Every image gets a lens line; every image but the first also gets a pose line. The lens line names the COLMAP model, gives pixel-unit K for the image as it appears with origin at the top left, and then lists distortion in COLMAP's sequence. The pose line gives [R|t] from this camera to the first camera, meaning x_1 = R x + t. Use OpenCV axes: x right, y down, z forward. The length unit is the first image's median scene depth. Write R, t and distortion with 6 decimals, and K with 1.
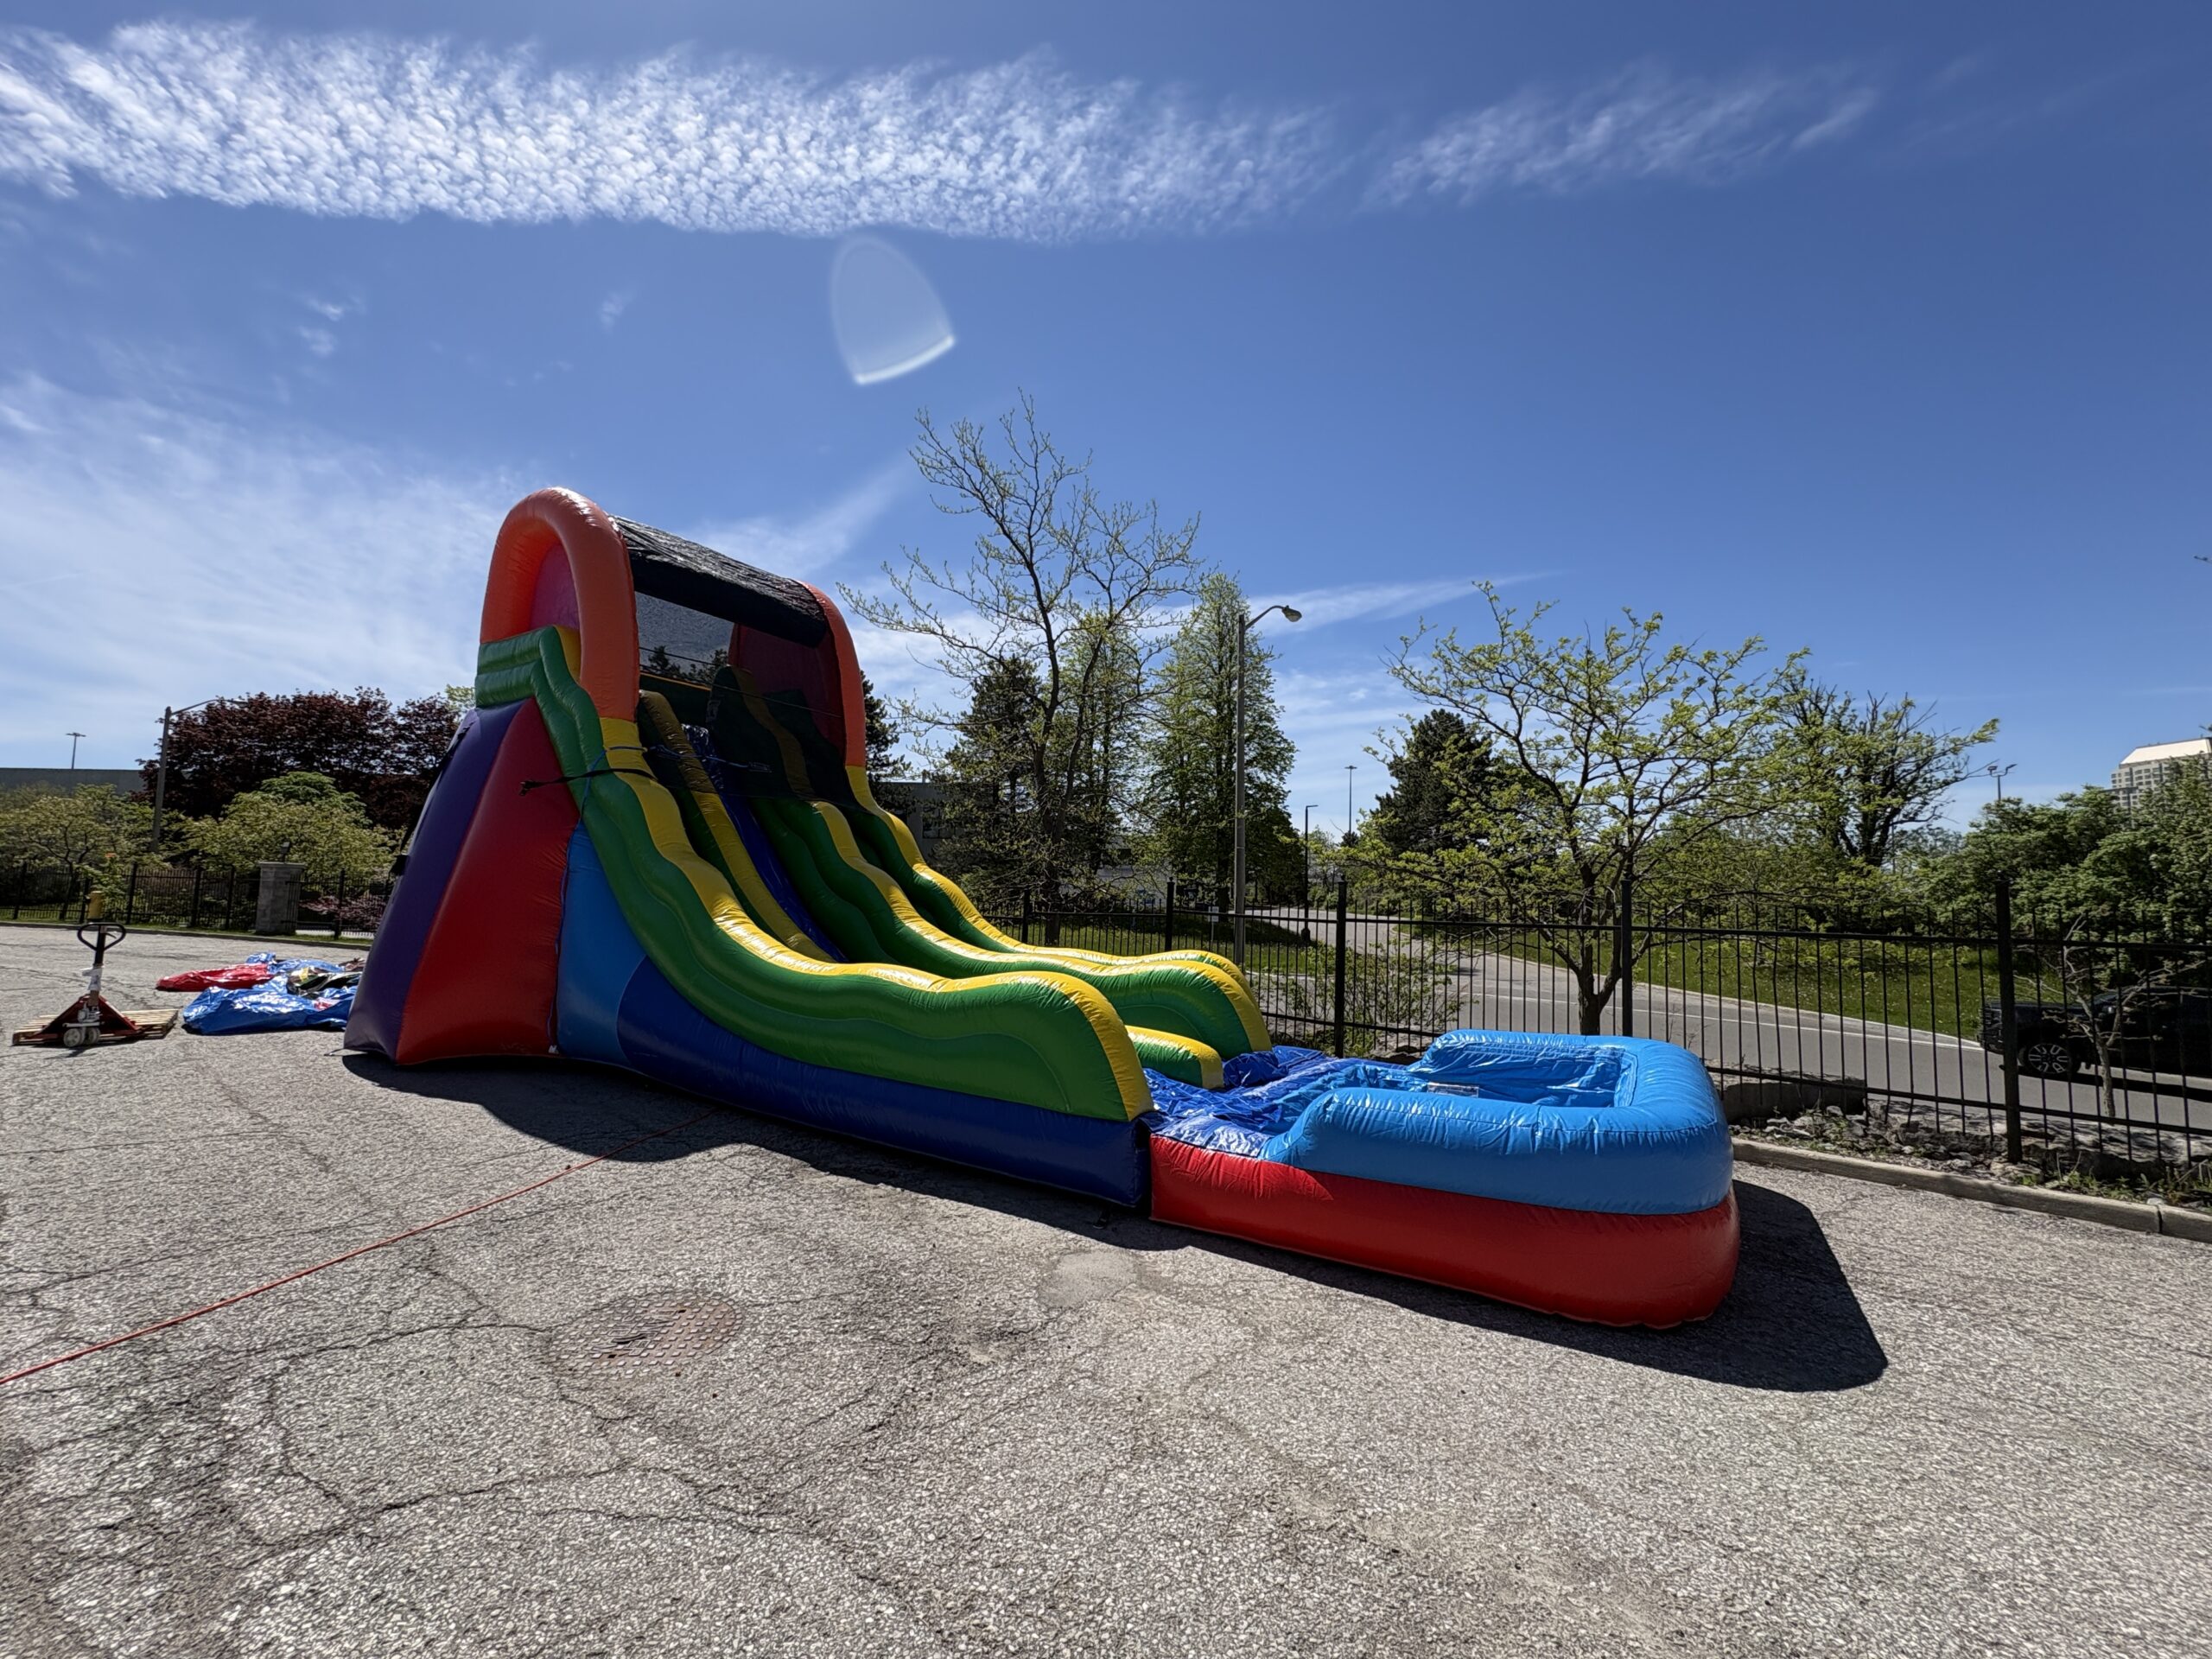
lens RADIAL K [[878.6, 0, 1096.4], [0, 878.6, 823.1], [0, 0, 1]] dist [0.001687, -0.000191]
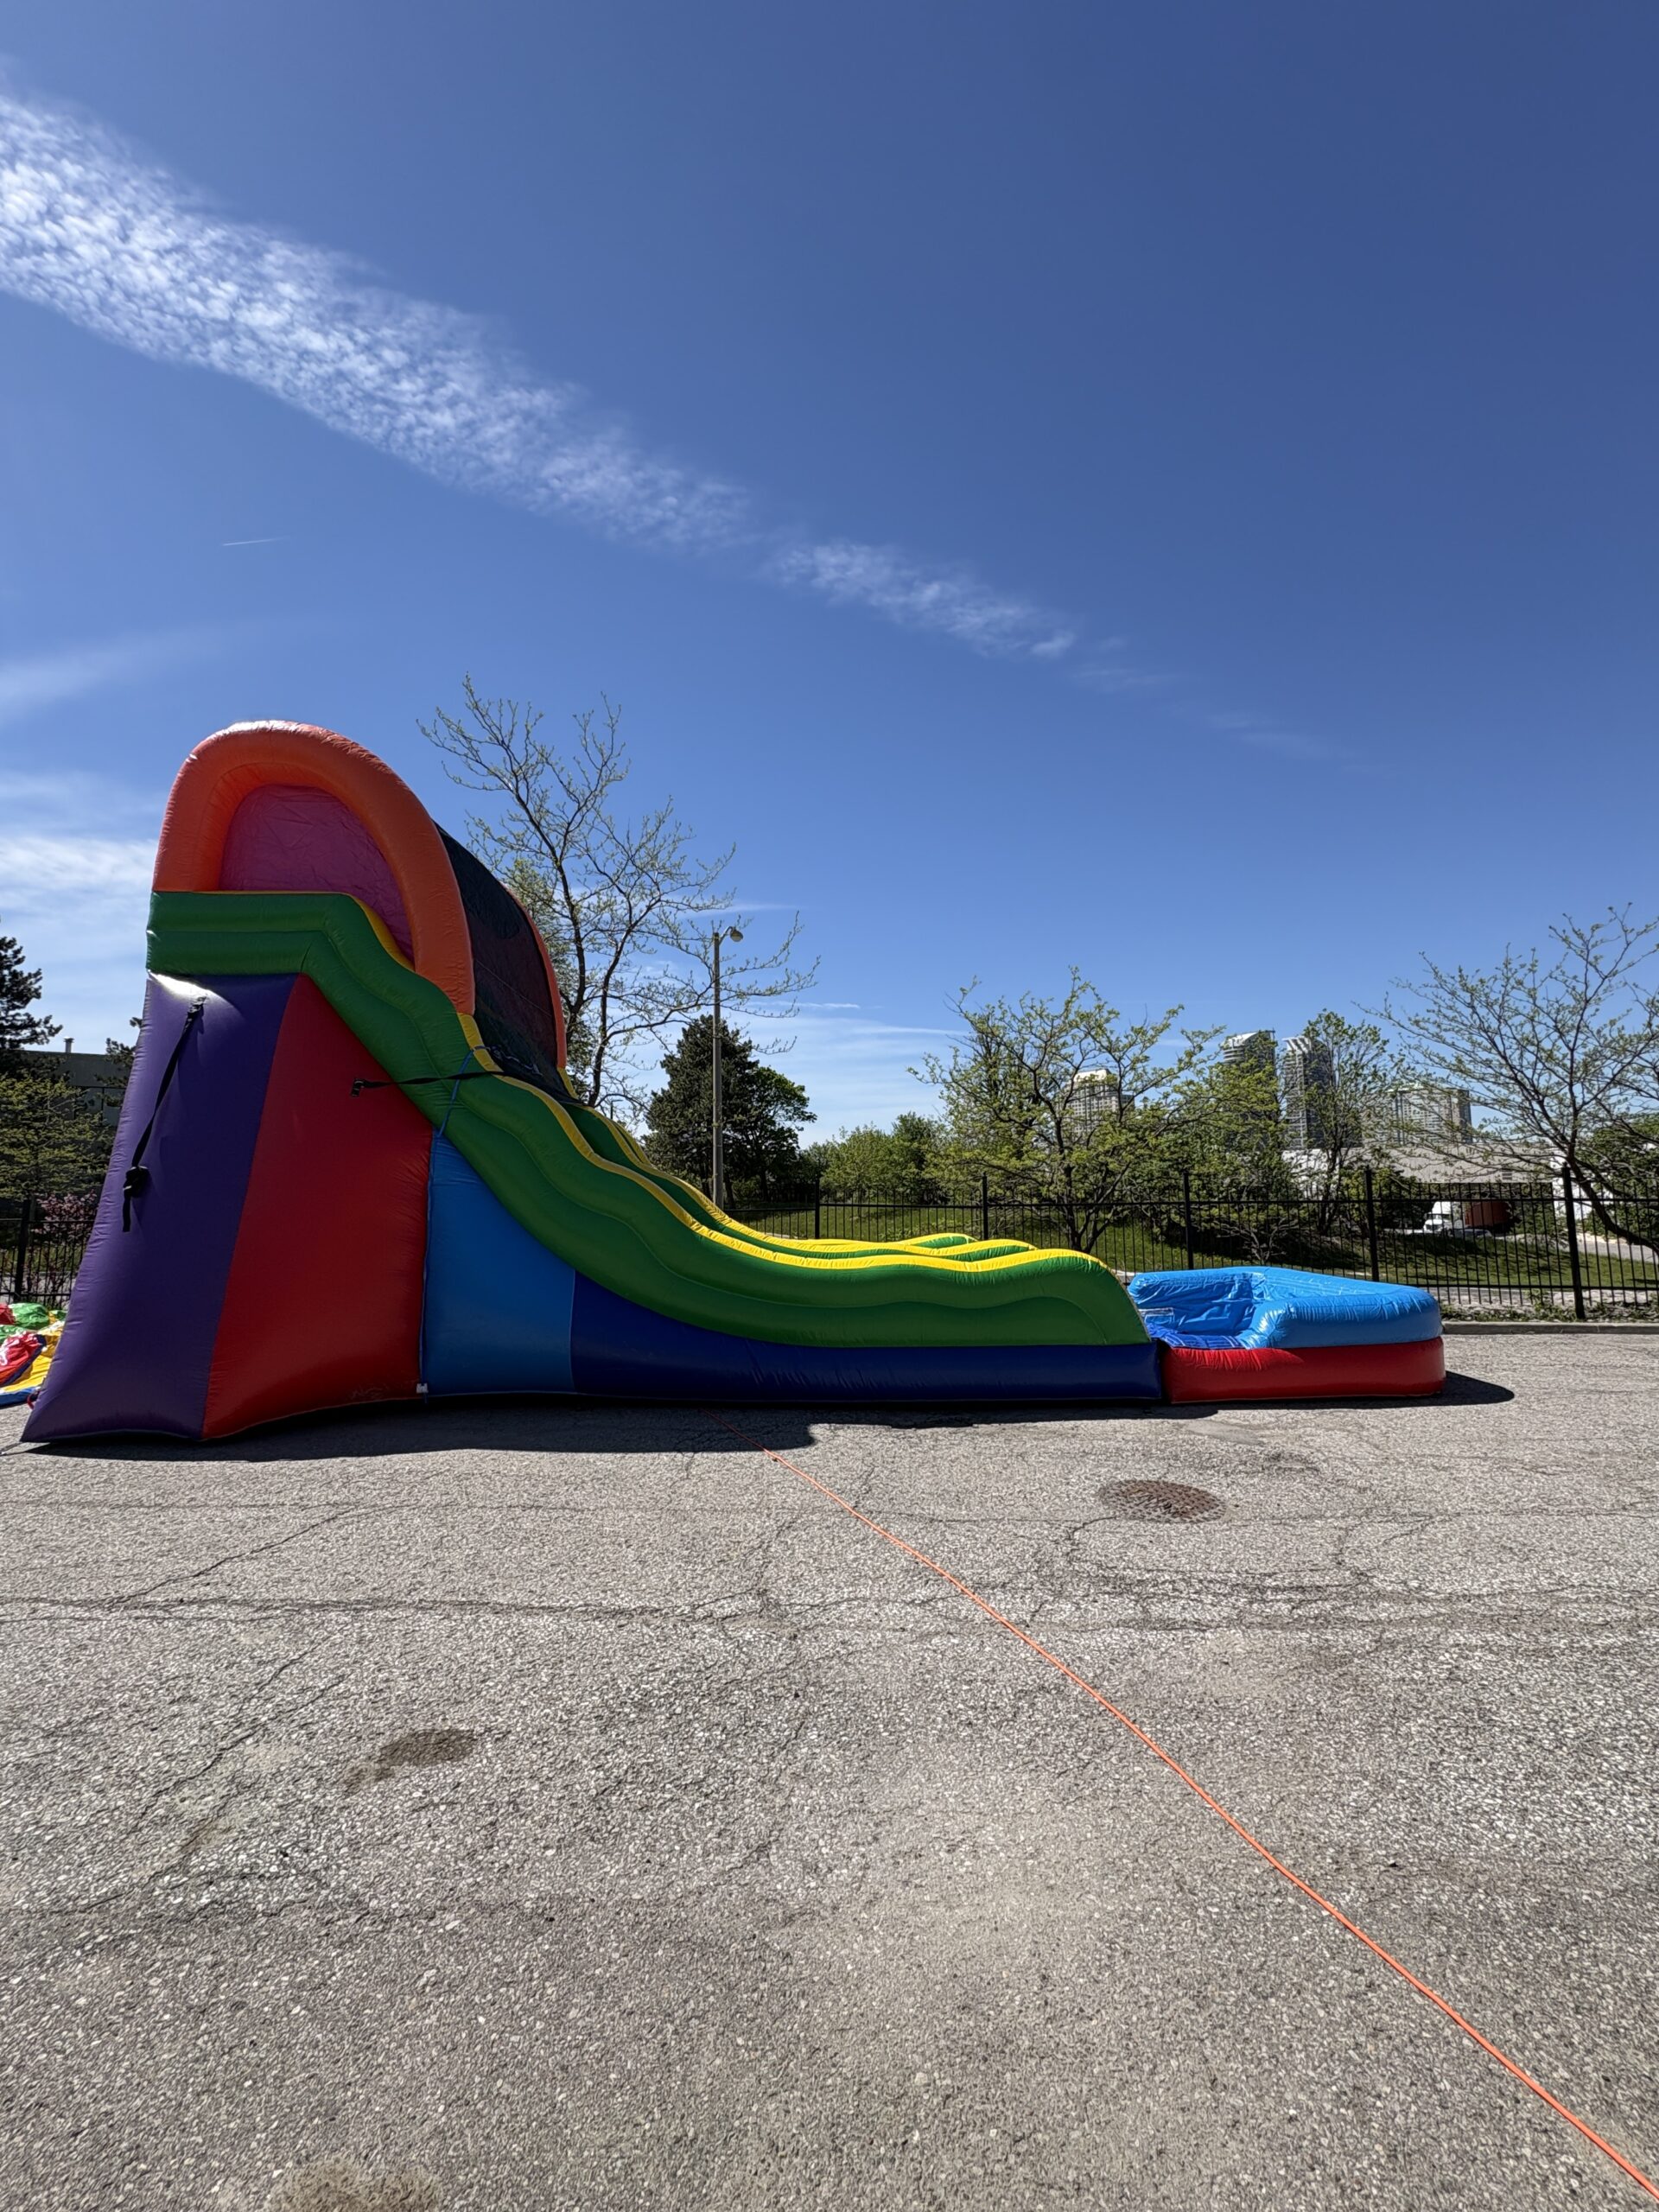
lens RADIAL K [[878.6, 0, 832.4], [0, 878.6, 1103.8], [0, 0, 1]] dist [0.001687, -0.000191]
pose [[0.822003, 0.026049, 0.568888, -0.115853], [-0.019674, 0.999656, -0.017346, -0.002771], [-0.569144, 0.003066, 0.822232, 0.007082]]
